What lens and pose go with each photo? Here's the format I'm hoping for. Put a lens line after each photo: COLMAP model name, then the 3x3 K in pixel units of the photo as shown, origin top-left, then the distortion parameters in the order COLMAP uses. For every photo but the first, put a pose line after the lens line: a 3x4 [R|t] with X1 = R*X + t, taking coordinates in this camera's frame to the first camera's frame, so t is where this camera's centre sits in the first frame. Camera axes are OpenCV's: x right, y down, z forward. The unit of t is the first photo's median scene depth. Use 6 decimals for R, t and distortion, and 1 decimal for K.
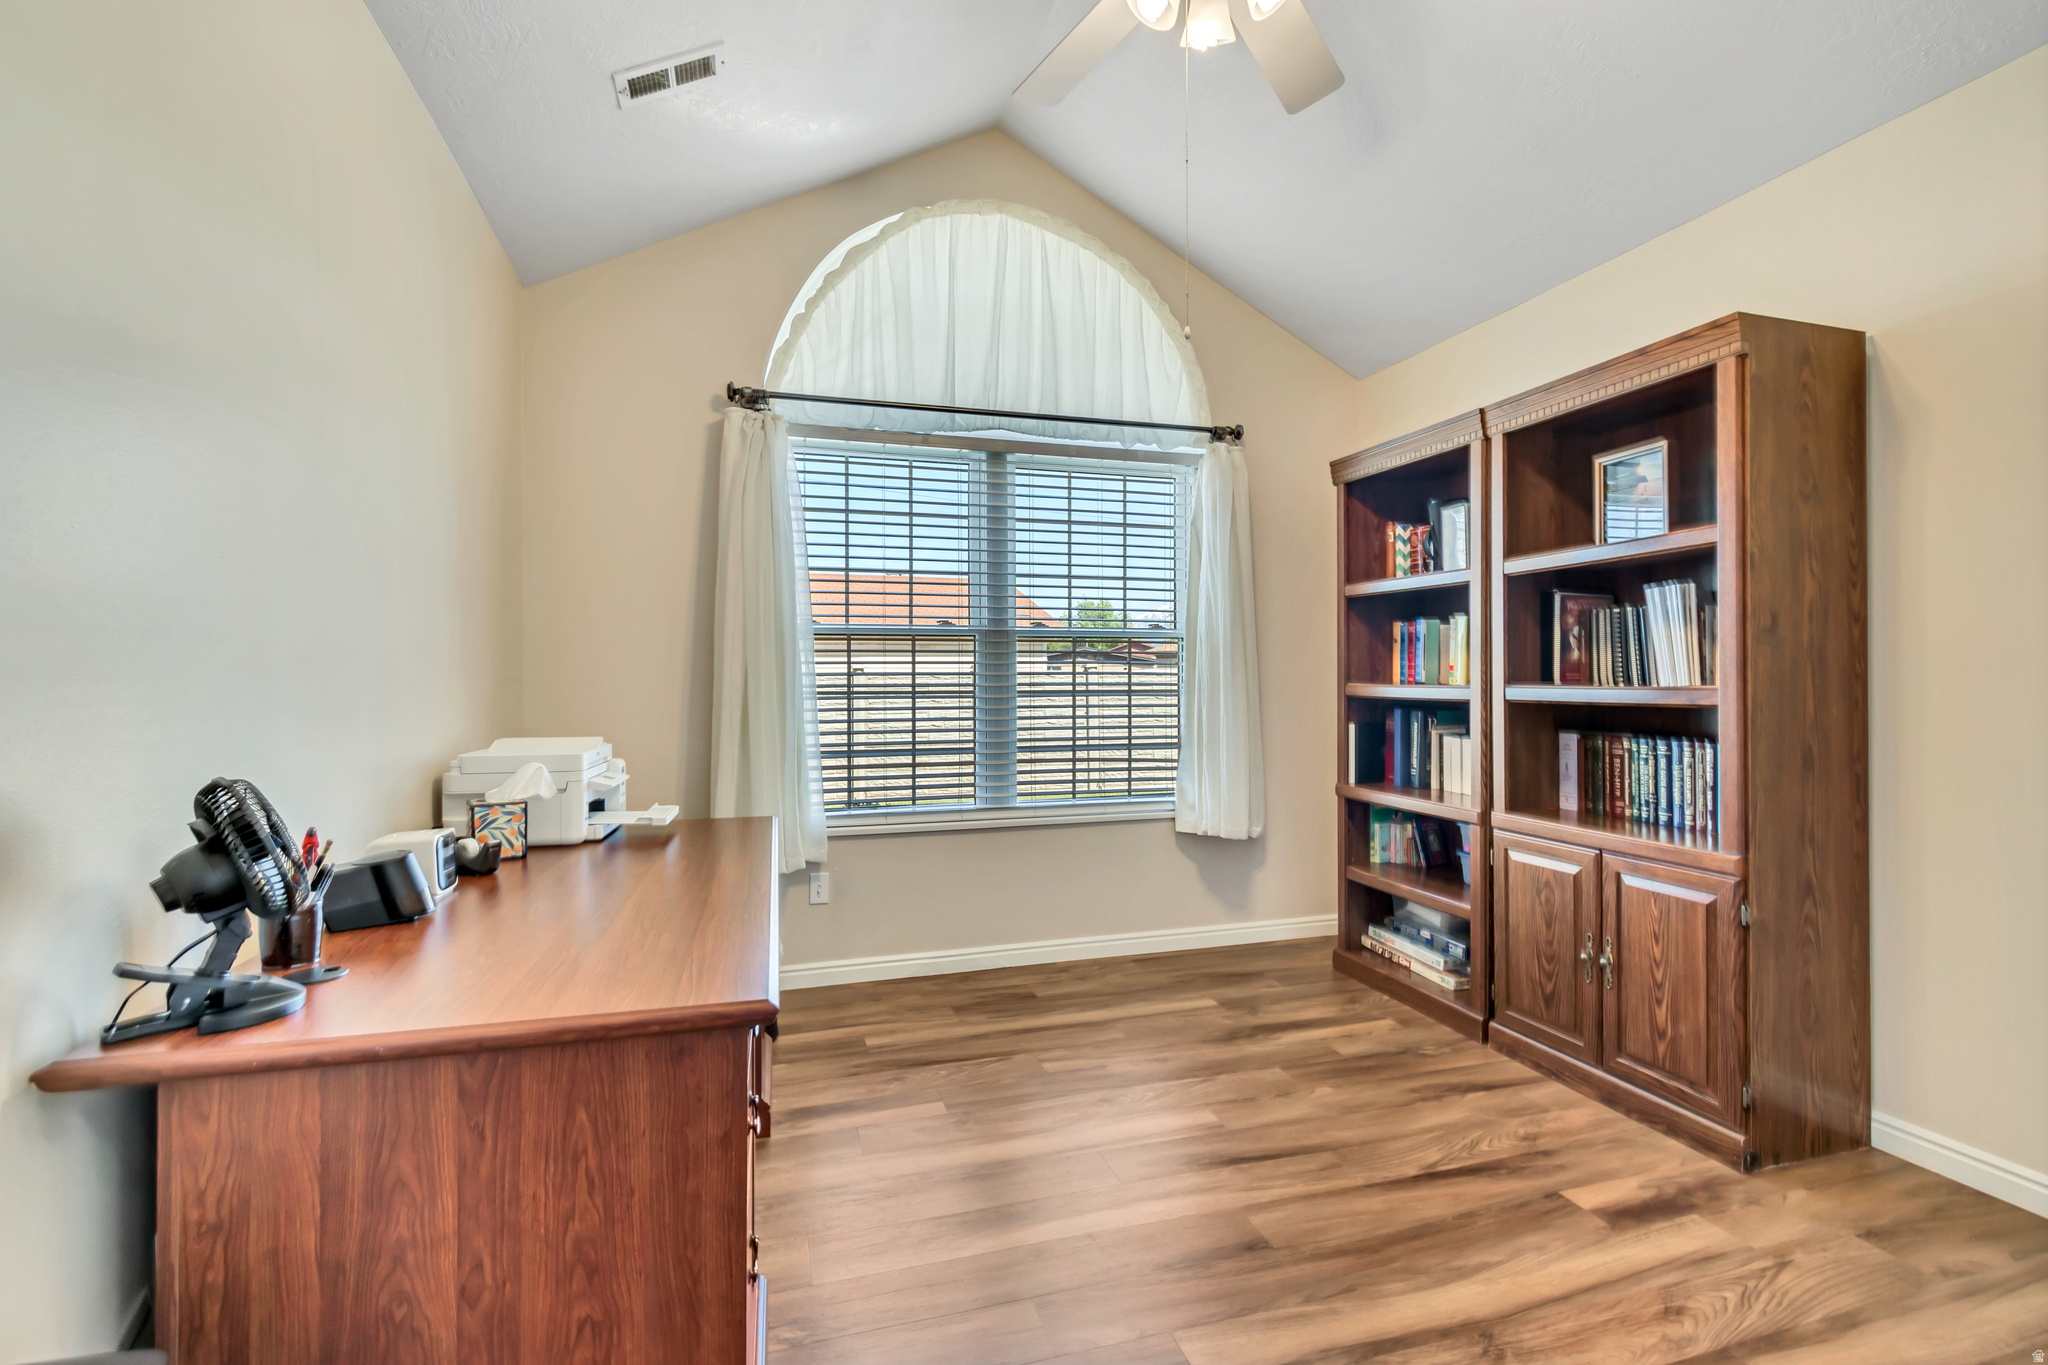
lens RADIAL K [[917.5, 0, 1025.7], [0, 917.5, 679.6], [0, 0, 1]] dist [-0.000495, -0.000190]
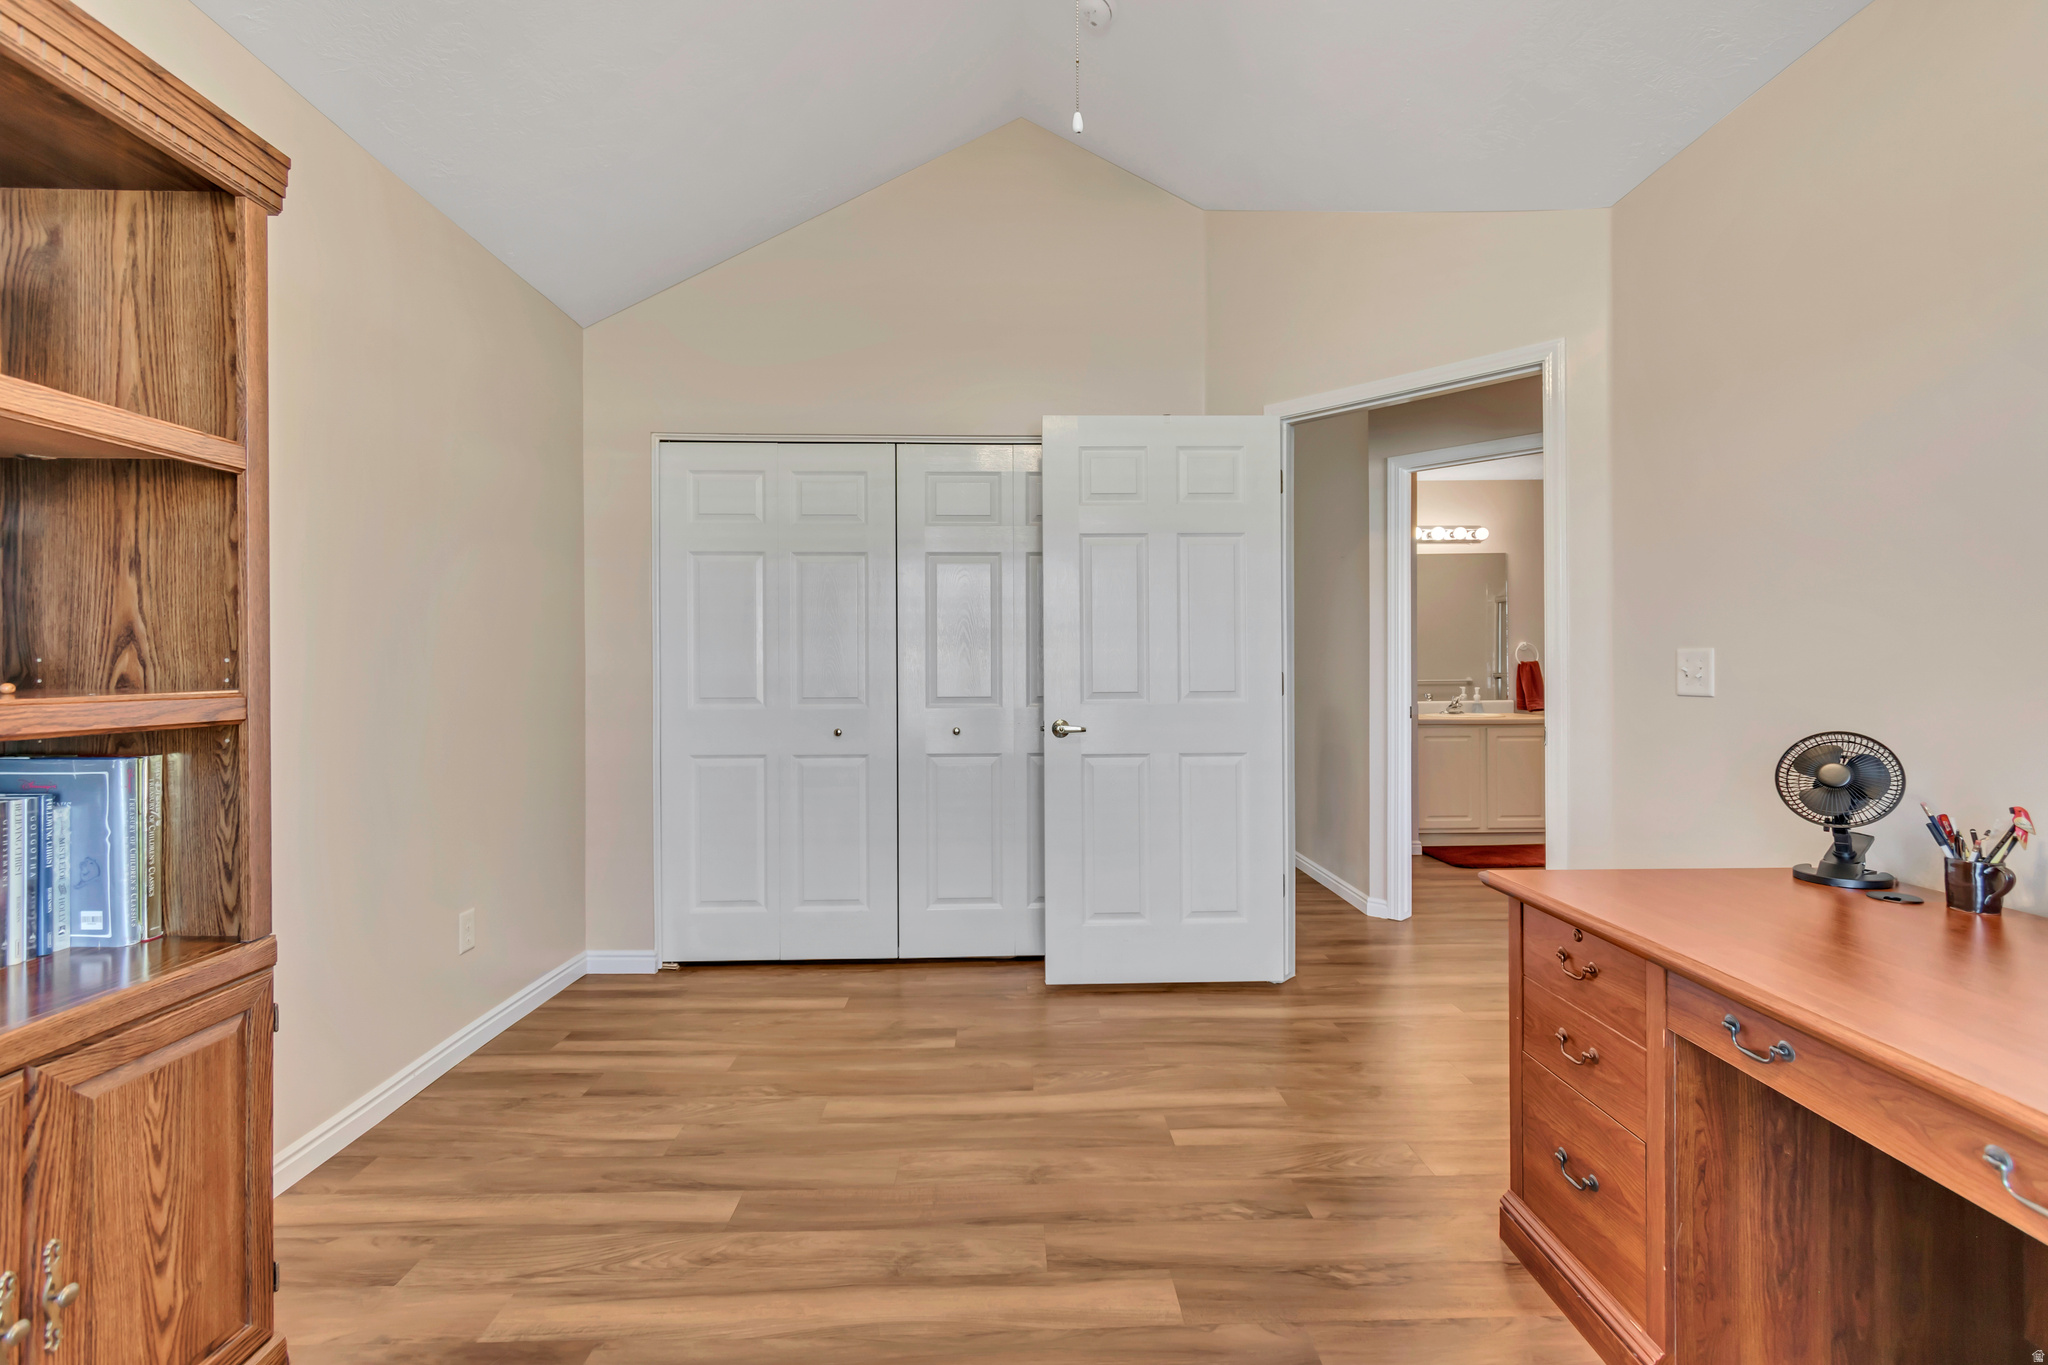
lens RADIAL K [[917.5, 0, 1023.0], [0, 917.5, 672.6], [0, 0, 1]] dist [-0.000495, -0.000190]
pose [[-0.967892, 0.010385, 0.251151, 0.063442], [0.009618, 0.999945, -0.004280, 0.003307], [-0.251182, -0.001726, -0.967938, 1.797087]]
